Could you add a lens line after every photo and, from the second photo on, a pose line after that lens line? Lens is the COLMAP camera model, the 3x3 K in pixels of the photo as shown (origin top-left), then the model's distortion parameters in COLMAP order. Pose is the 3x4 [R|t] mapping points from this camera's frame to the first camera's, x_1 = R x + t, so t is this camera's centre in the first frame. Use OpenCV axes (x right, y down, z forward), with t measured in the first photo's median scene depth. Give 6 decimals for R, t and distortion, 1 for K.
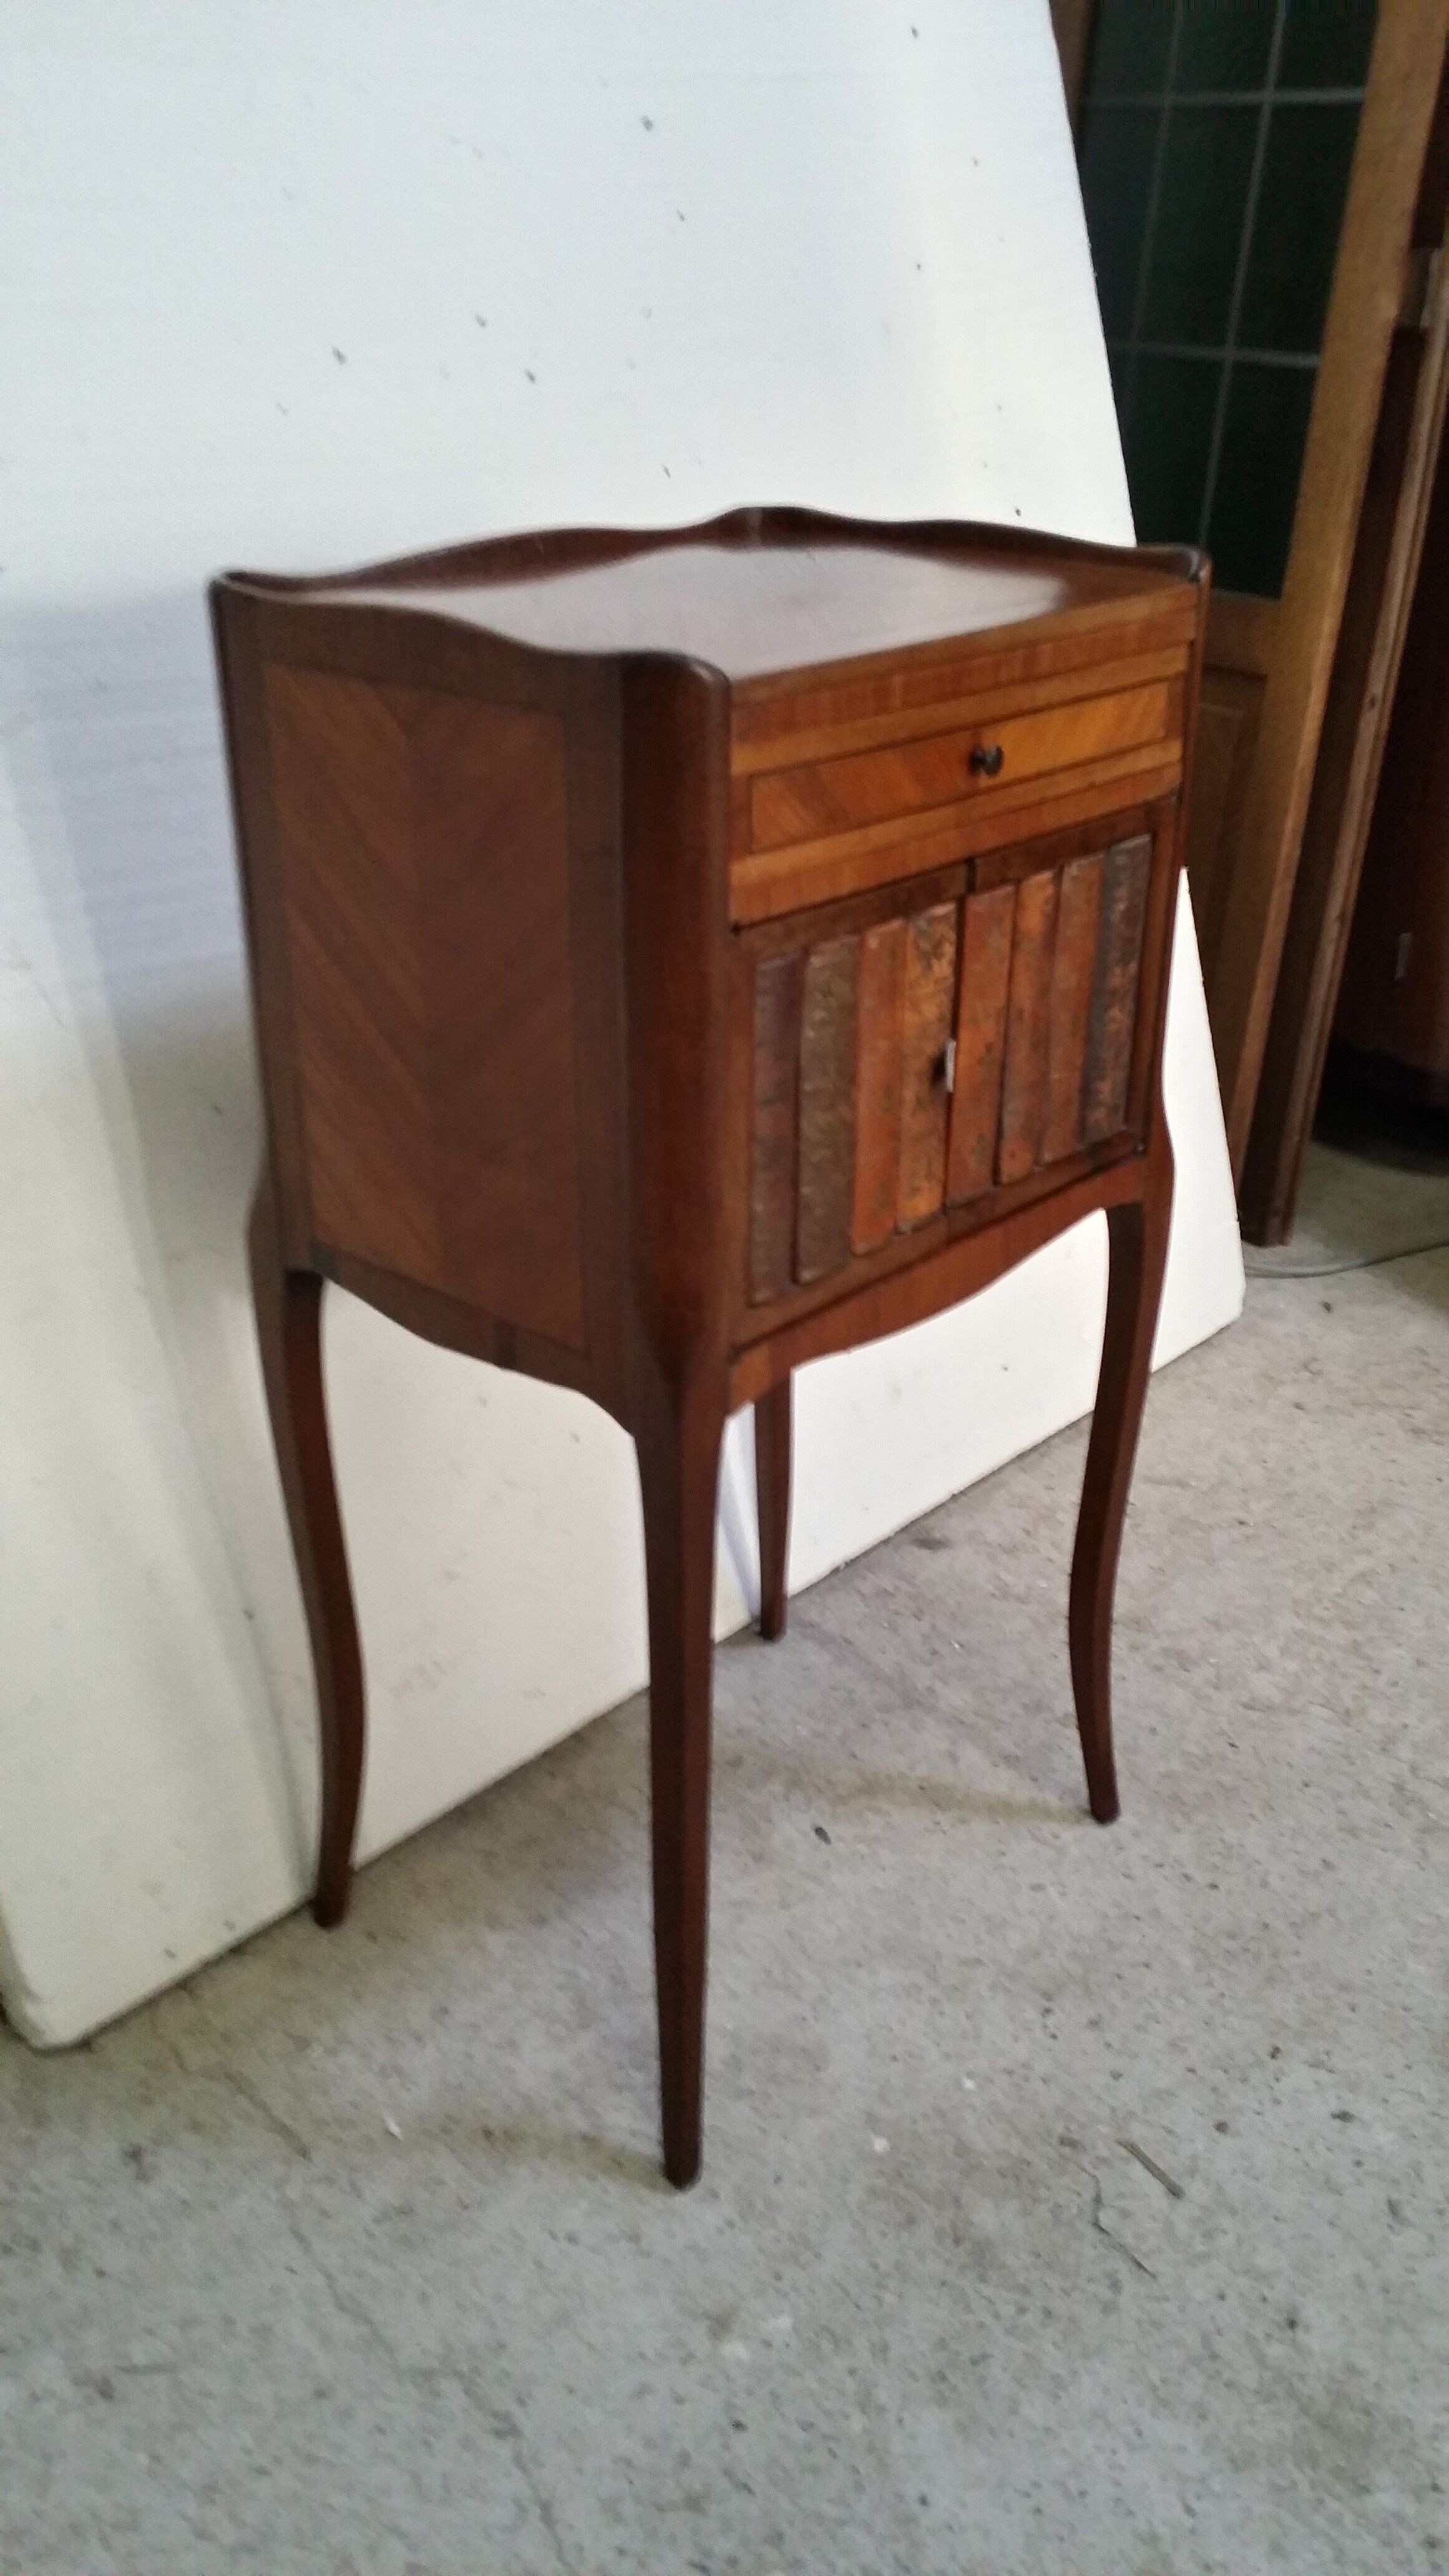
lens RADIAL K [[2293.8, 0, 802.8], [0, 2293.8, 1290.3], [0, 0, 1]] dist [0.065858, -0.105552]
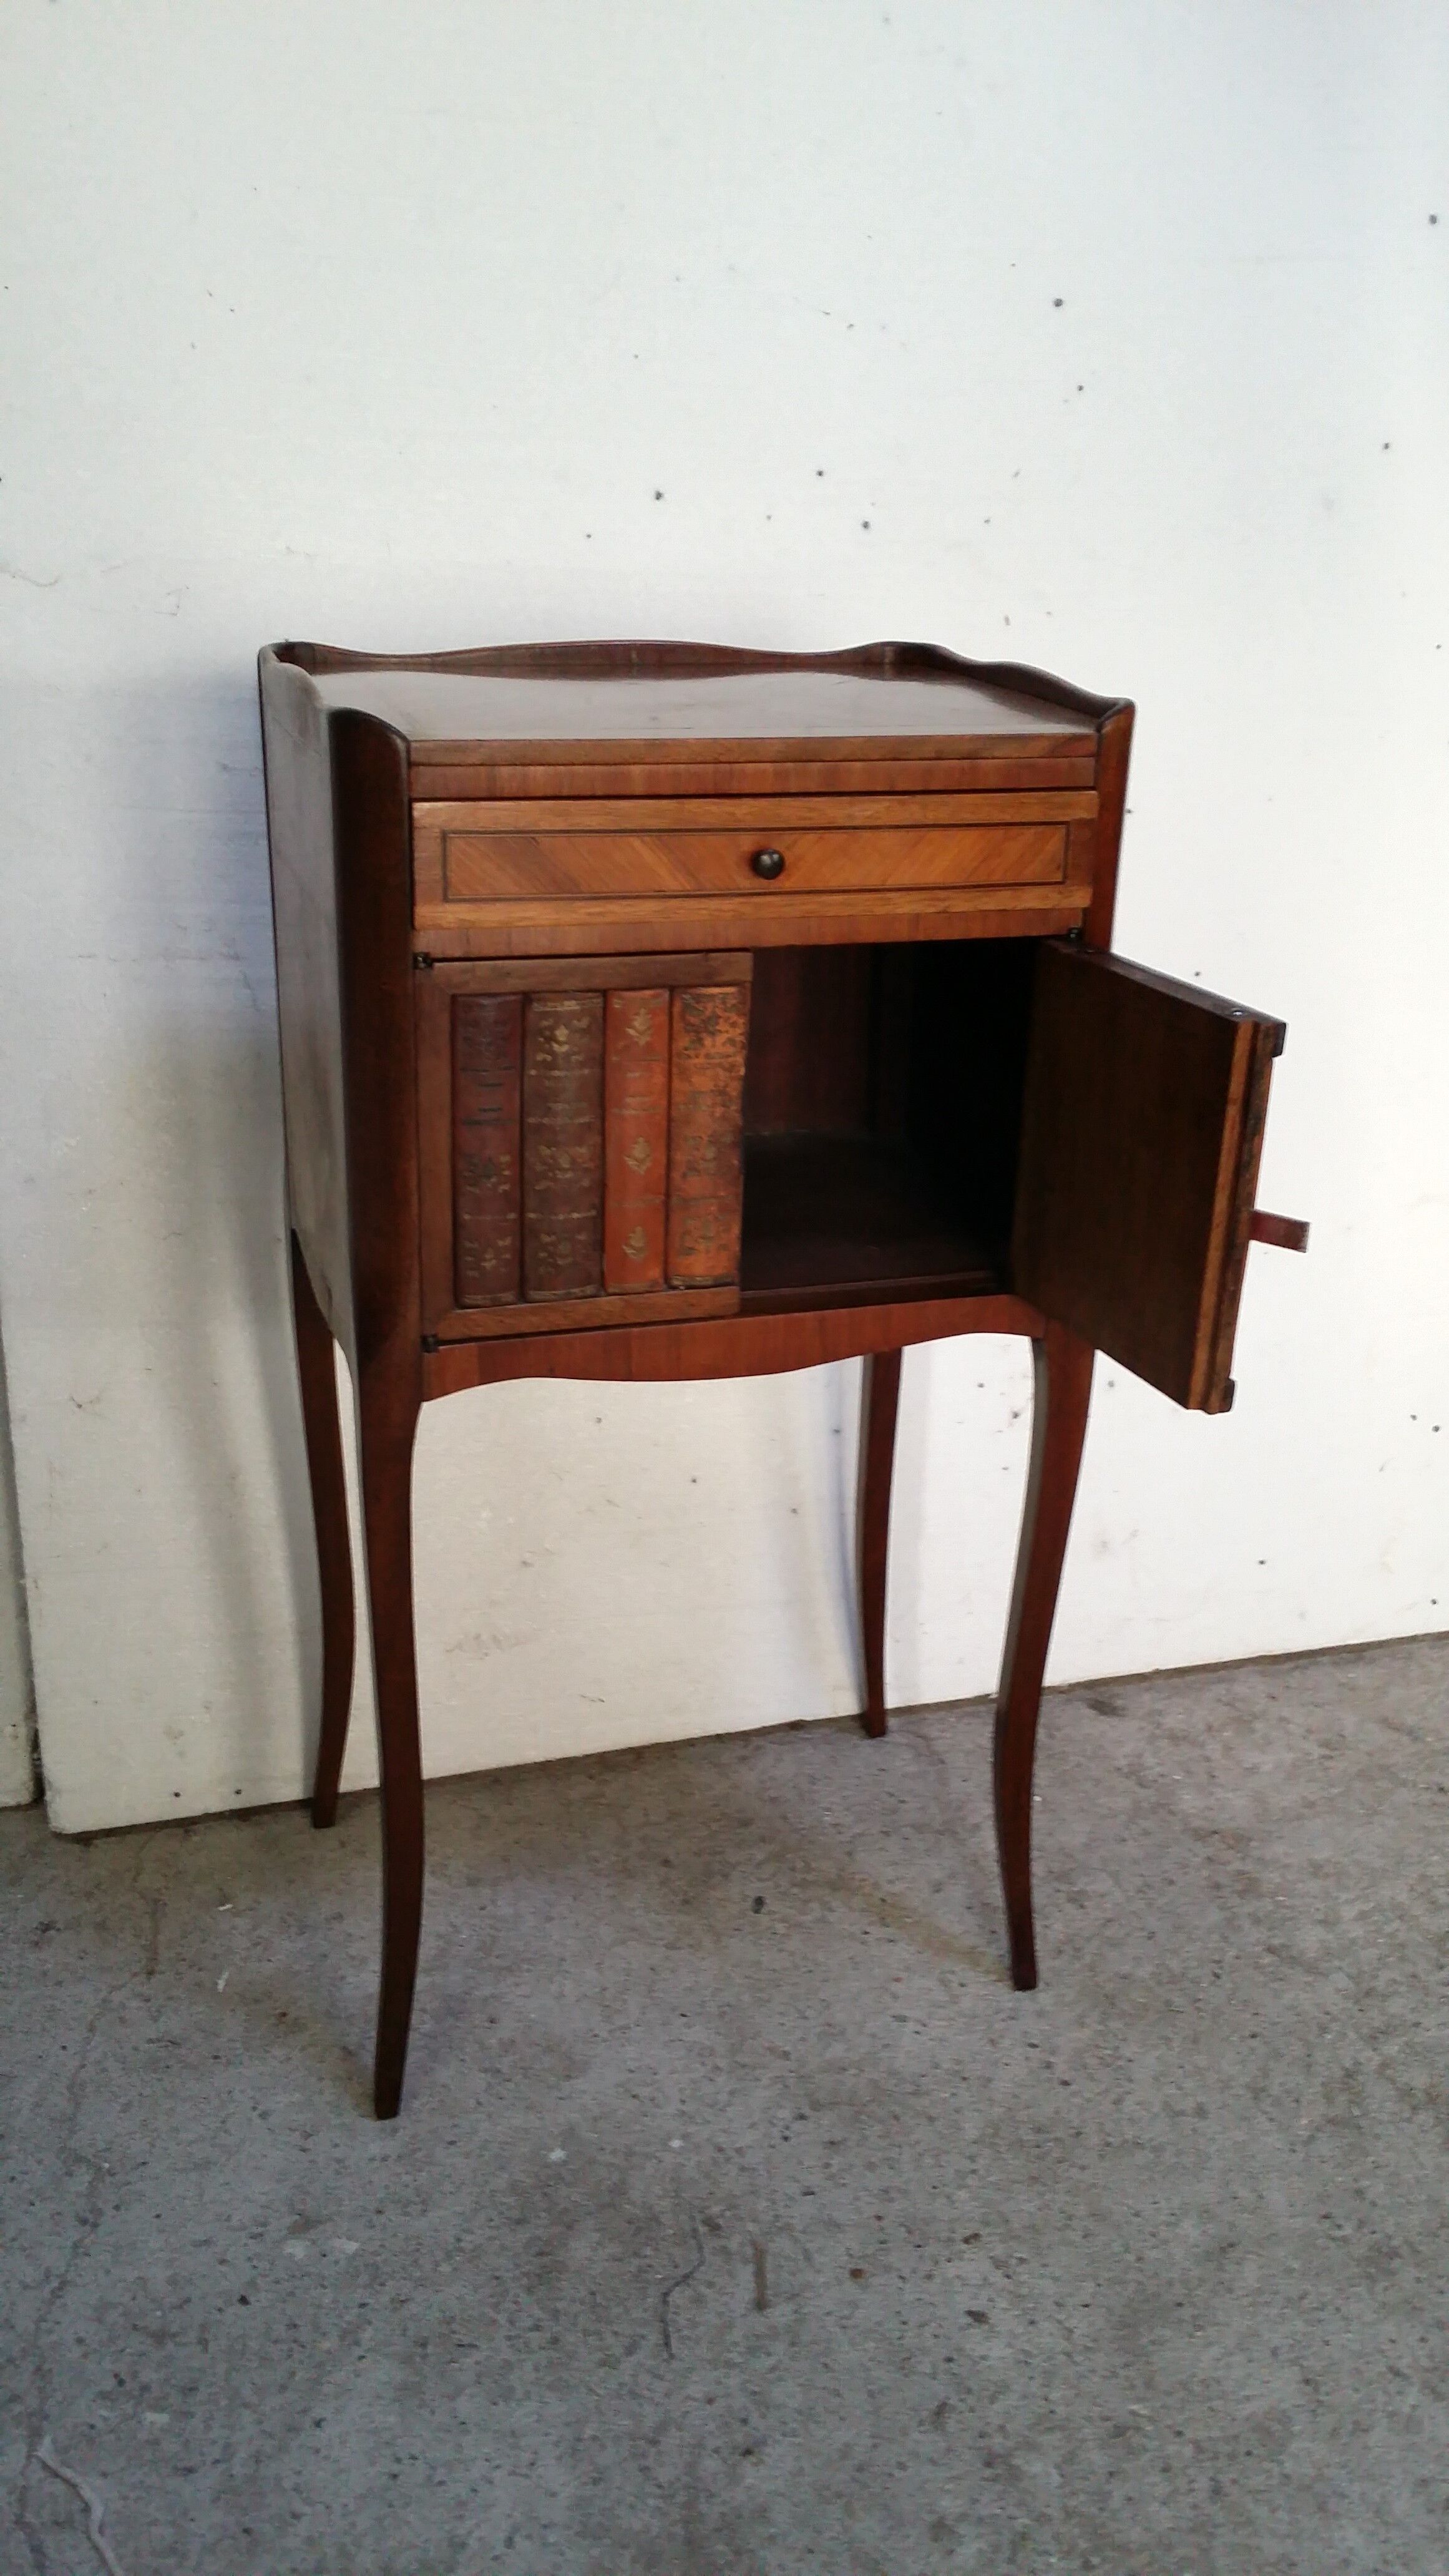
lens RADIAL K [[2336.9, 0, 781.2], [0, 2336.9, 1277.6], [0, 0, 1]] dist [0.082311, -0.137465]
pose [[0.856194, 0.199022, -0.476784, 0.538610], [-0.240190, 0.970370, -0.026267, -0.011290], [0.457429, 0.137008, 0.878628, 0.053813]]
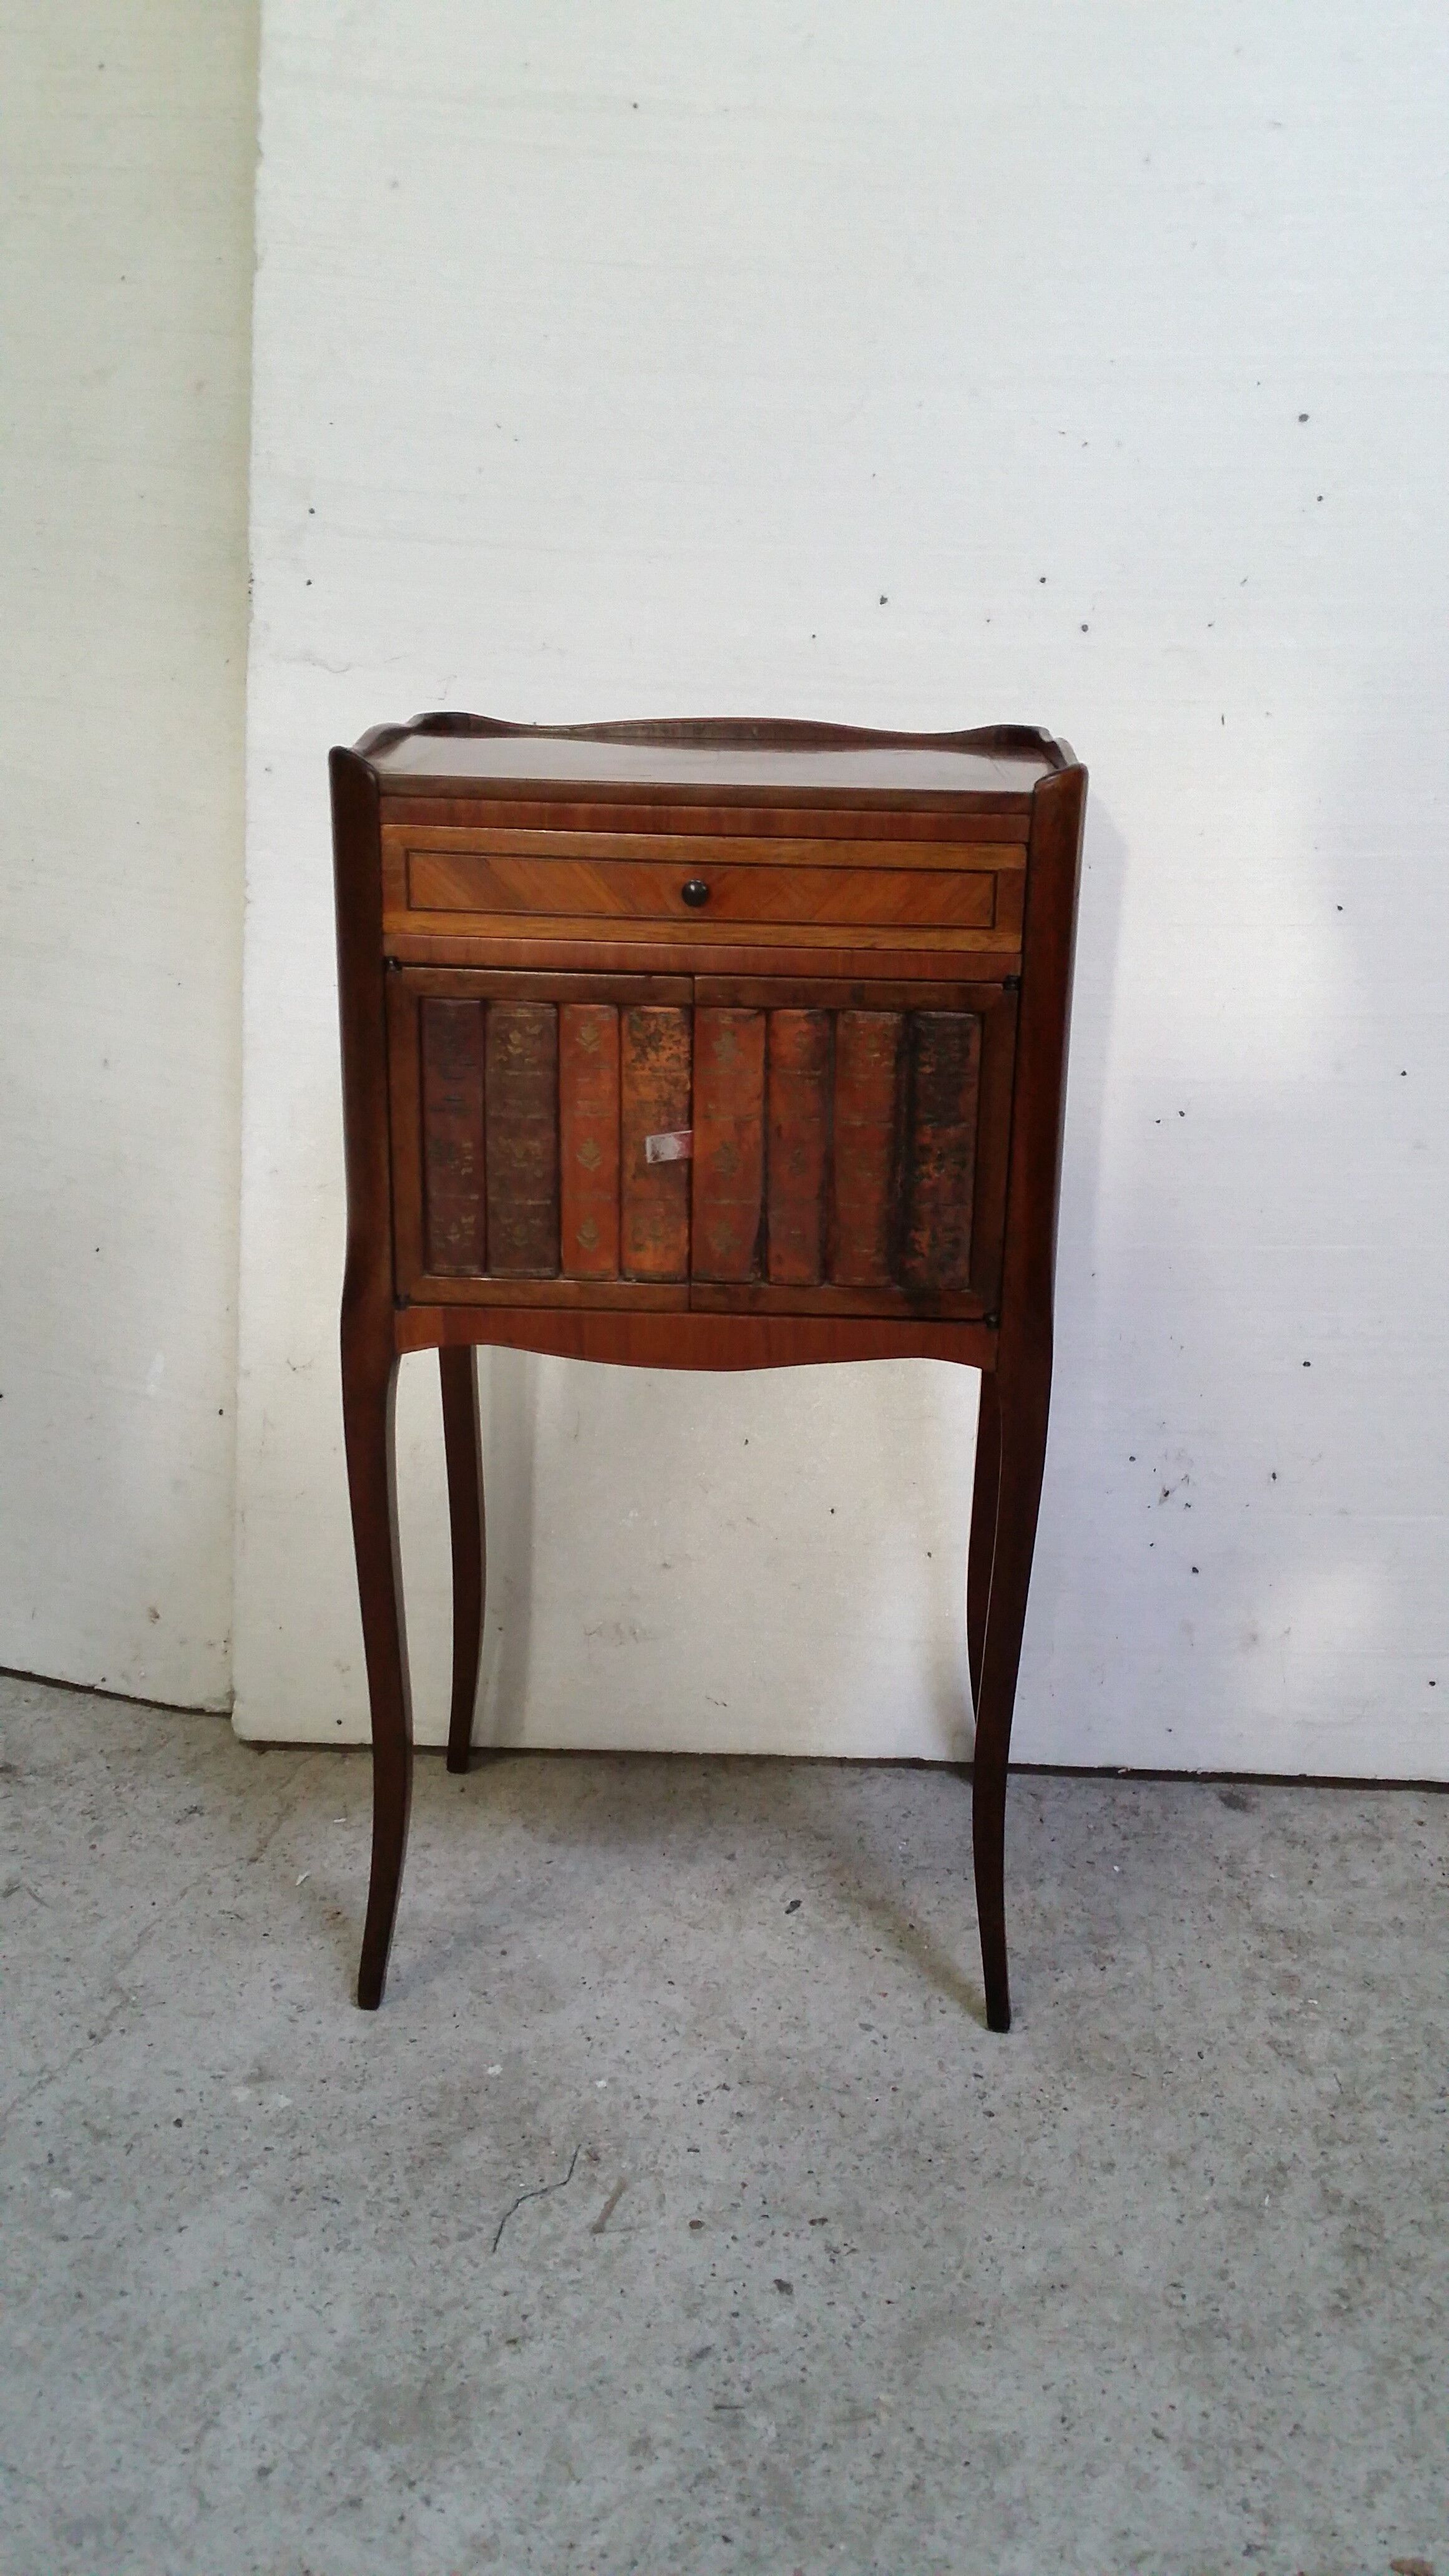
lens RADIAL K [[2302.7, 0, 776.5], [0, 2302.7, 1288.2], [0, 0, 1]] dist [0.094259, -0.169372]
pose [[0.635067, 0.241316, -0.733796, 0.854601], [-0.343933, 0.938928, 0.011117, -0.053105], [0.691664, 0.245317, 0.679279, 0.216015]]
